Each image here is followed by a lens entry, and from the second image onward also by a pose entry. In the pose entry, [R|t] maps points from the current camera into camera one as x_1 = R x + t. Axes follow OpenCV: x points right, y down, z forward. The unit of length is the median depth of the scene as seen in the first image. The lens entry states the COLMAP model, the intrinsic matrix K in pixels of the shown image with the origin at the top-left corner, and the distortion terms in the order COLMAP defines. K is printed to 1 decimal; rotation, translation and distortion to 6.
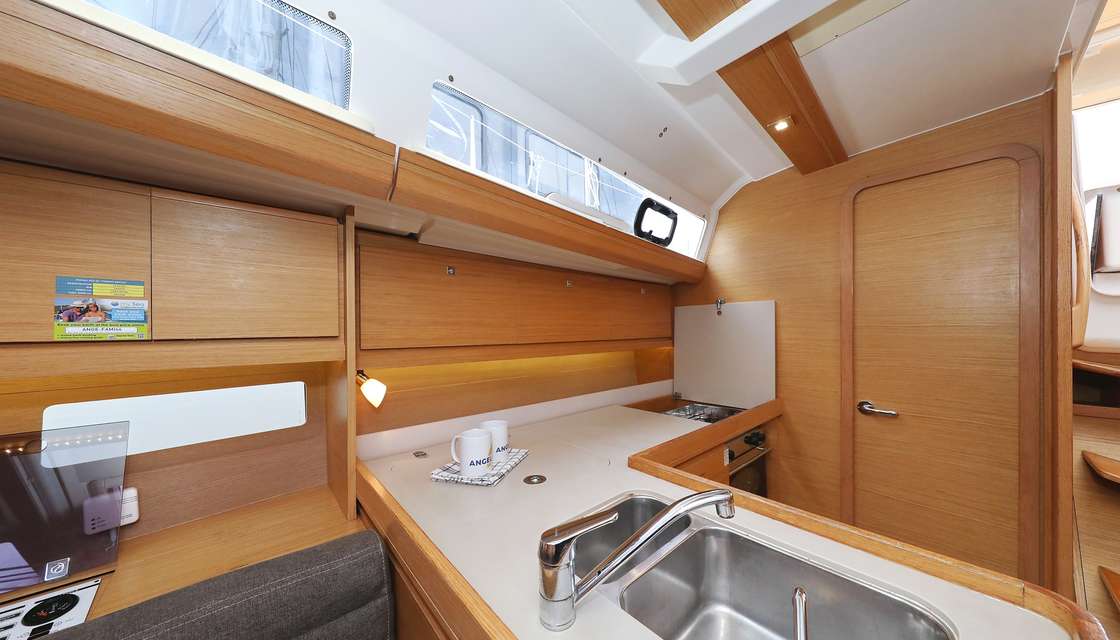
lens RADIAL K [[355.8, 0, 568.7], [0, 355.8, 329.0], [0, 0, 1]] dist [0.000285, -0.000299]
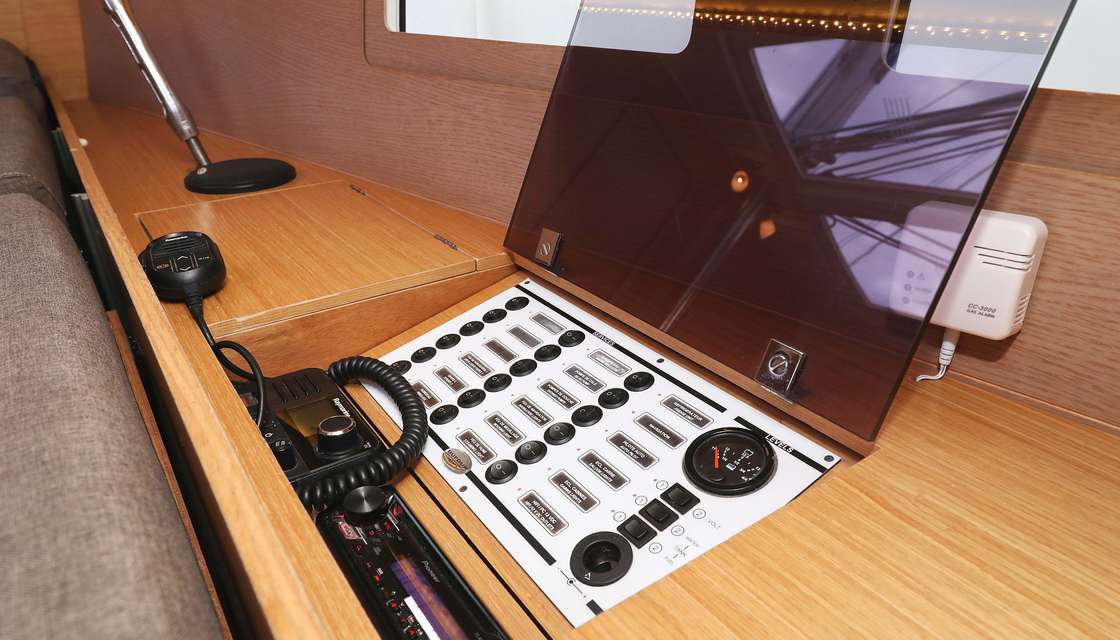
lens RADIAL K [[747.0, 0, 555.7], [0, 747.0, 316.2], [0, 0, 1]] dist [-0.014016, -0.001084]
pose [[-0.133941, 0.441471, -0.887222, -0.382417], [0.026439, 0.896562, 0.442128, 0.149658], [0.990637, 0.035762, -0.131759, 0.421451]]
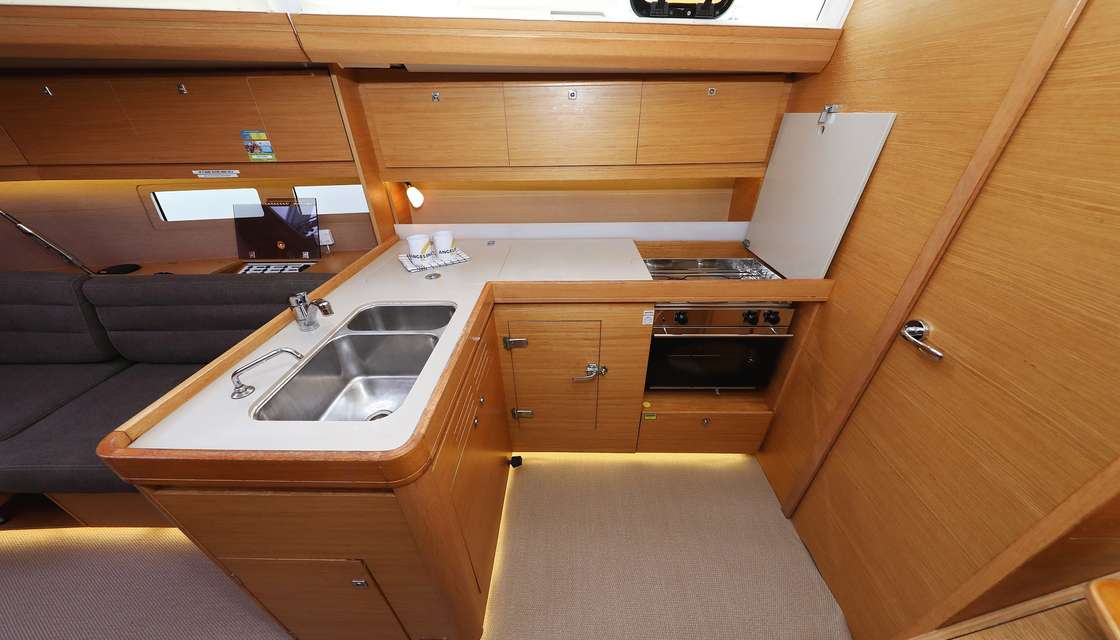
lens RADIAL K [[355.8, 0, 566.0], [0, 355.8, 328.8], [0, 0, 1]] dist [0.000285, -0.000299]
pose [[0.730030, 0.359932, -0.580952, 0.802444], [0.007749, 0.845658, 0.533669, -0.118991], [0.683371, -0.394096, 0.614566, 0.232986]]
